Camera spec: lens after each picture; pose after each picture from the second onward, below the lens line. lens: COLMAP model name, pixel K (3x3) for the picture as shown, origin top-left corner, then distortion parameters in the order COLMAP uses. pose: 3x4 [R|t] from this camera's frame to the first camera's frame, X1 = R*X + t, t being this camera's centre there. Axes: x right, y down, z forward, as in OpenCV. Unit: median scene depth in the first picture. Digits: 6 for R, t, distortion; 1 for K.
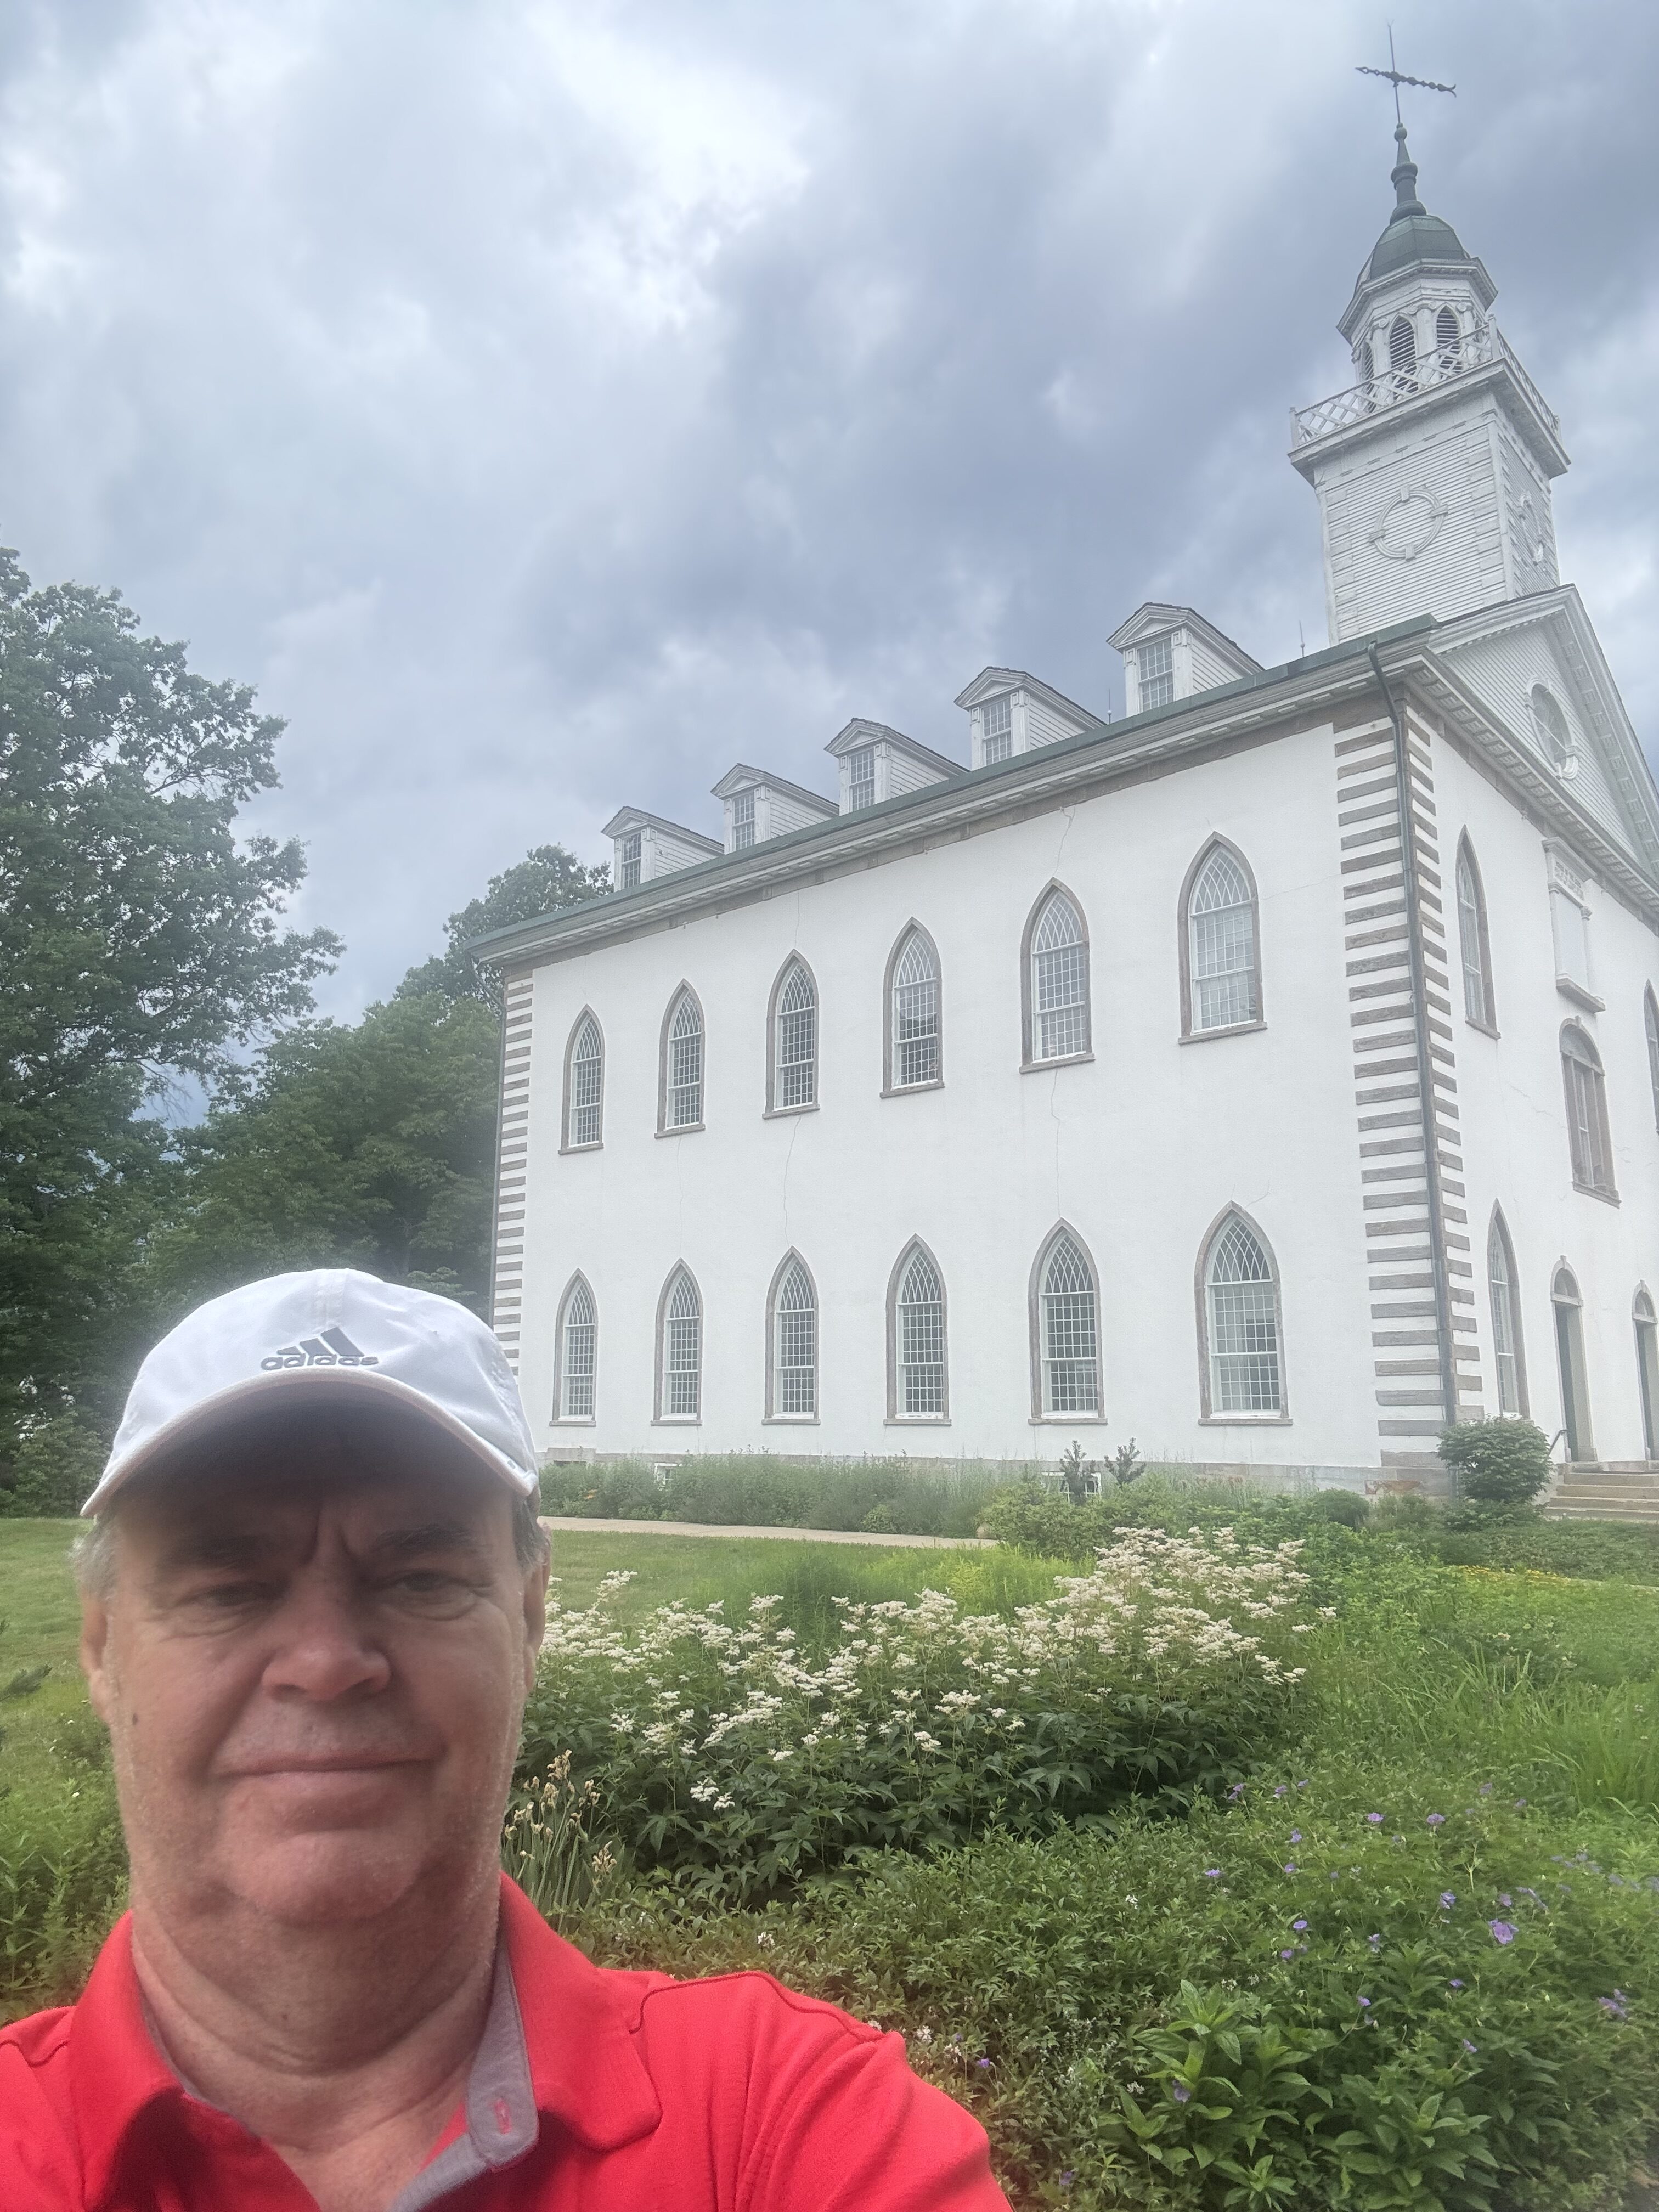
lens RADIAL K [[1491.5, 0, 801.8], [0, 1491.5, 1145.9], [0, 0, 1]] dist [0.036175, -0.036682]
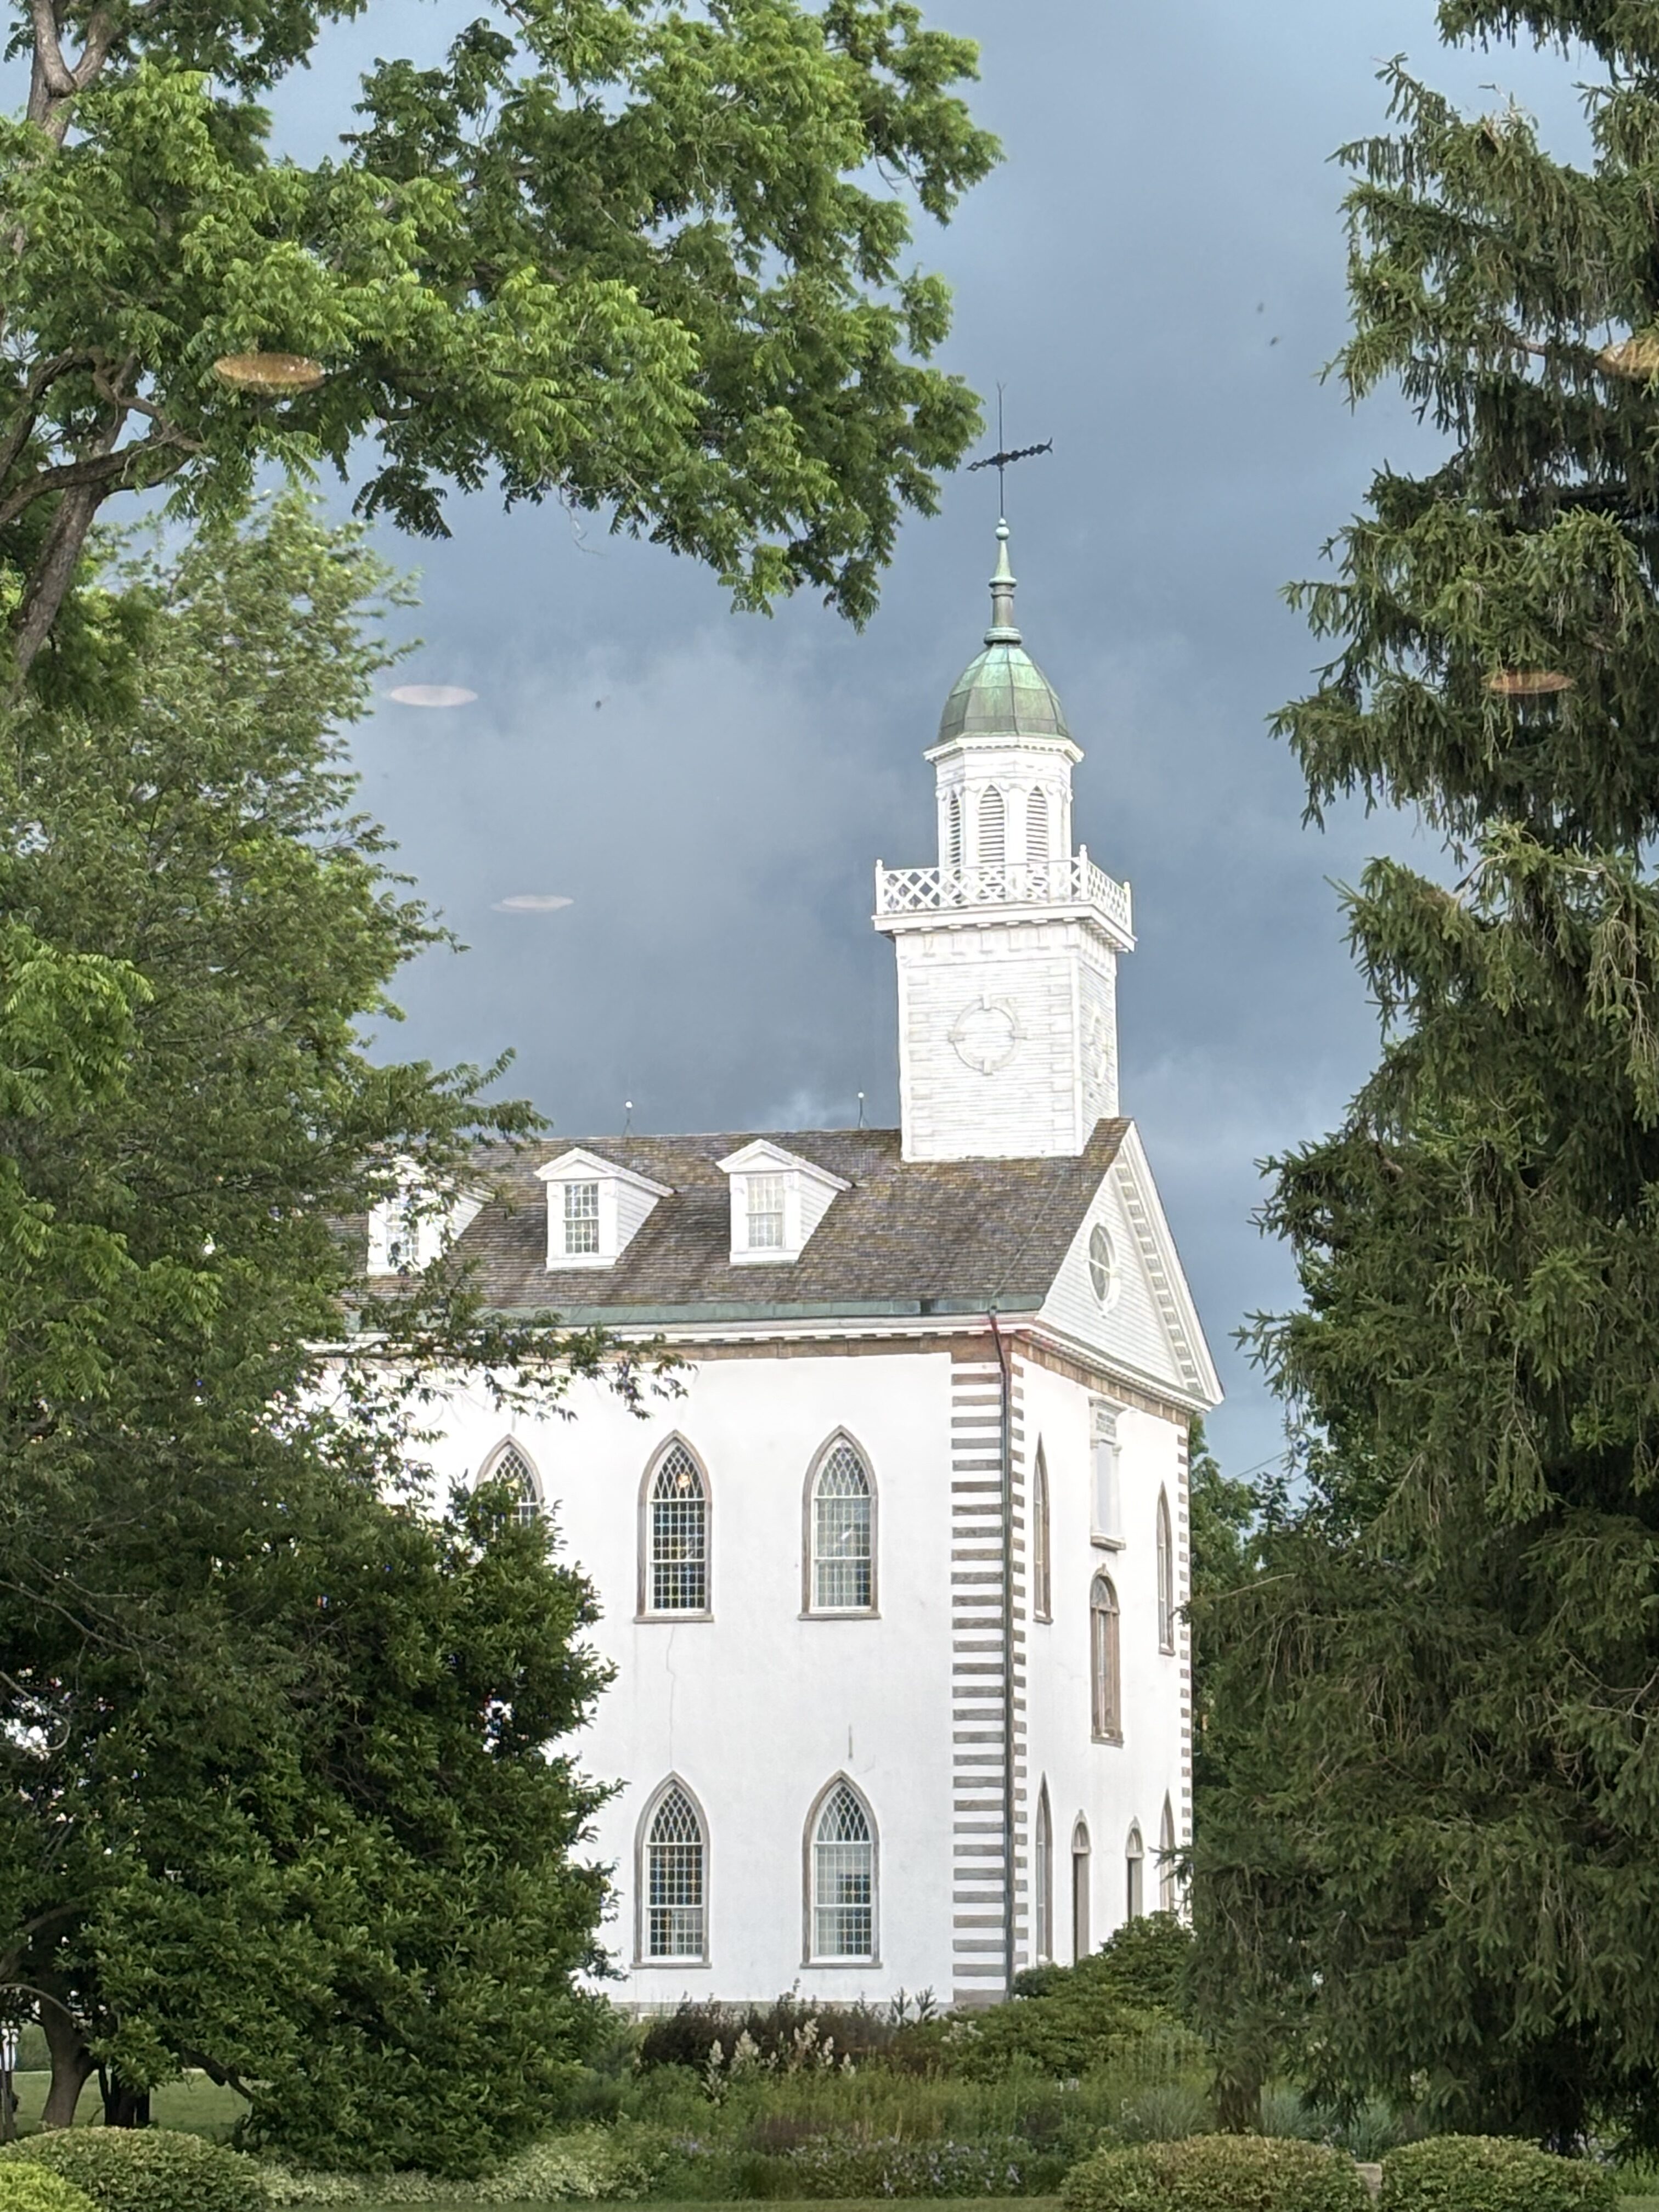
lens RADIAL K [[5636.6, 0, 829.5], [0, 5636.6, 1099.2], [0, 0, 1]] dist [0.134083, 0.000000]
pose [[0.885175, 0.058766, 0.461533, -1.522676], [-0.080188, 0.996416, 0.026923, -0.516032], [-0.458297, -0.060841, 0.886714, -2.434639]]
